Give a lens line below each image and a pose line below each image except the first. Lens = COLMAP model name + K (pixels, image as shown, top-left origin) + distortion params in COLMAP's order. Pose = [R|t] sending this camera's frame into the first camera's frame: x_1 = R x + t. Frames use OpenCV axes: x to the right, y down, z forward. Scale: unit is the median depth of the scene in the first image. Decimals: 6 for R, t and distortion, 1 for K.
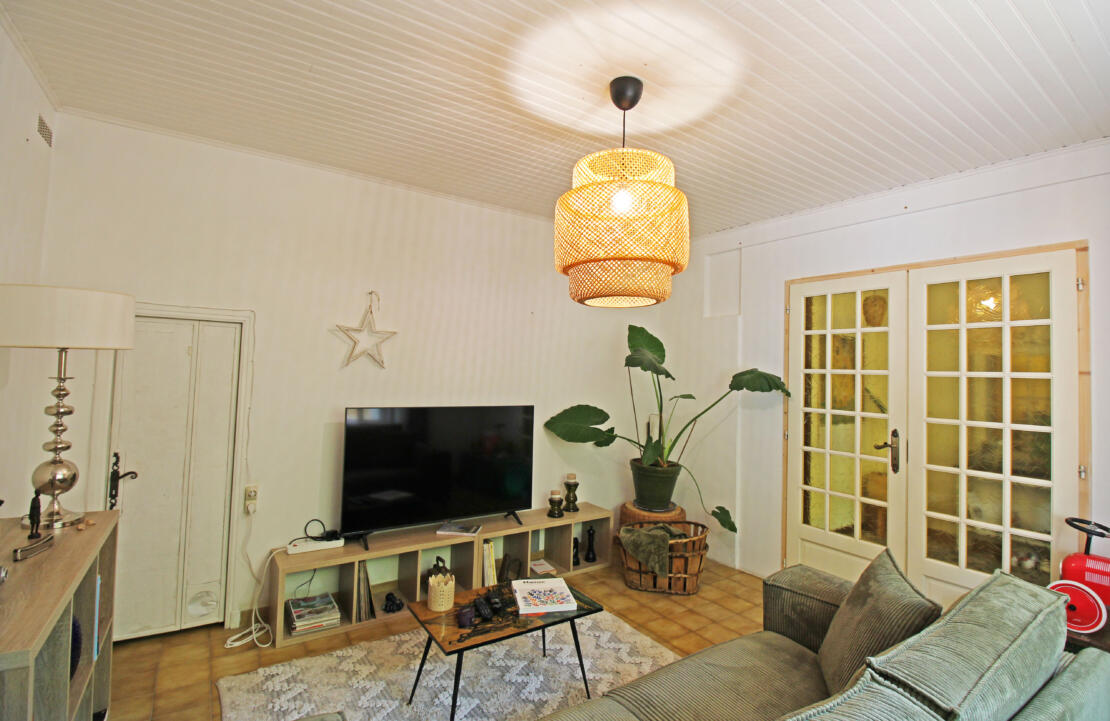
lens RADIAL K [[528.2, 0, 559.6], [0, 528.2, 354.8], [0, 0, 1]] dist [-0.002324, -0.000281]
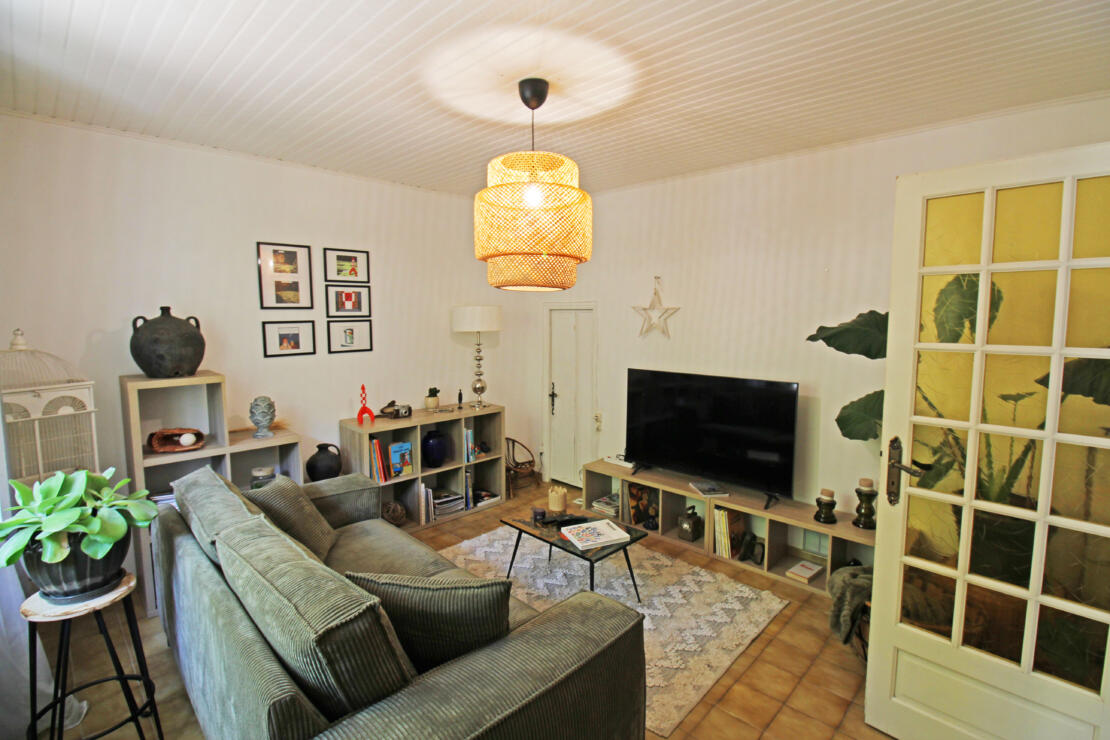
lens RADIAL K [[511.9, 0, 558.7], [0, 511.9, 367.5], [0, 0, 1]] dist [-0.000785, 0.000009]
pose [[0.201218, 0.068171, -0.977171, 1.004029], [0.038109, 0.996275, 0.077351, -0.010935], [0.978805, -0.052803, 0.197871, 0.679634]]
